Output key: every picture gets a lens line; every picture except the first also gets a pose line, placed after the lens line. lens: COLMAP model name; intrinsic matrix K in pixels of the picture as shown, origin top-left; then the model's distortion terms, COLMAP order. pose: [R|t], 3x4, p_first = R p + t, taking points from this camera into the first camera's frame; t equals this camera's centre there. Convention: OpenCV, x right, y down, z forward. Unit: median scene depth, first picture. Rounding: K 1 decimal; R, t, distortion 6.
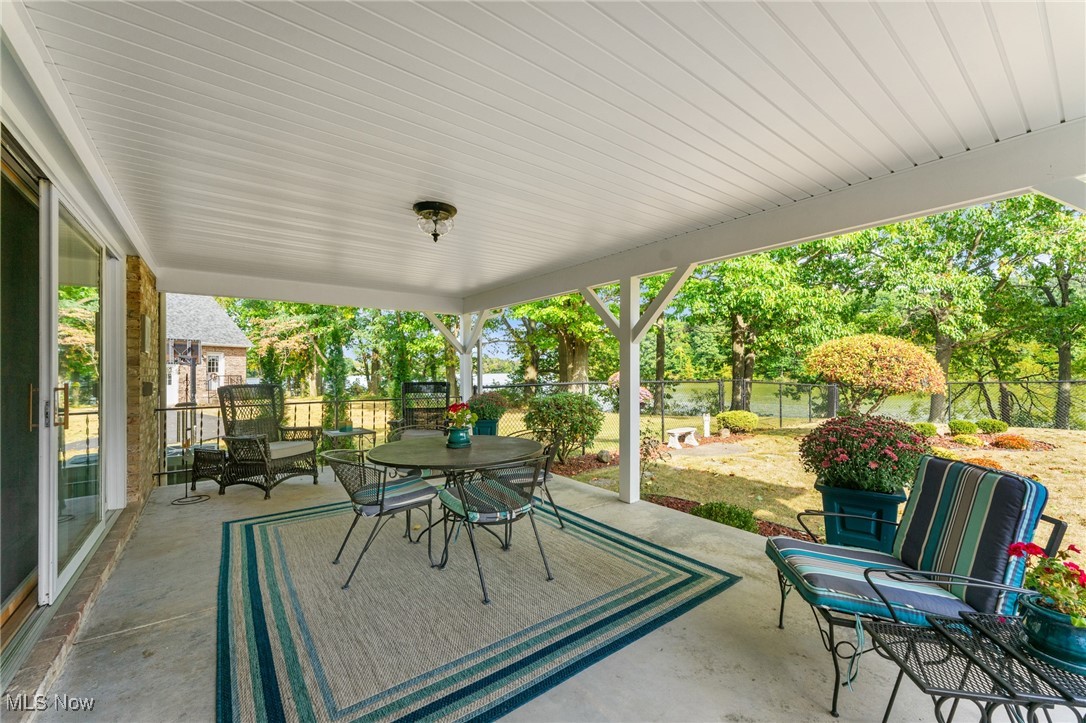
lens RADIAL K [[431.3, 0, 542.9], [0, 431.3, 363.0], [0, 0, 1]] dist [-0.001756, -0.000150]
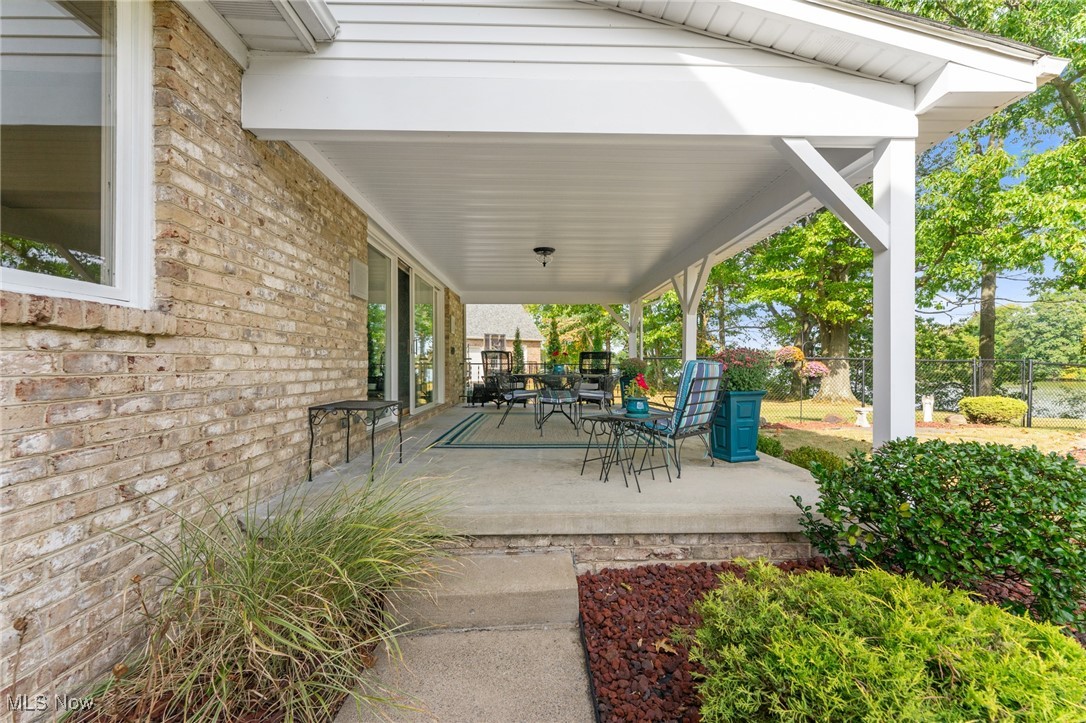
lens RADIAL K [[431.3, 0, 544.2], [0, 431.3, 362.9], [0, 0, 1]] dist [-0.001756, -0.000150]
pose [[0.807467, 0.004764, -0.589894, 0.216753], [0.003712, 0.999907, 0.013156, 0.029779], [0.589901, -0.012812, 0.807374, -0.137641]]
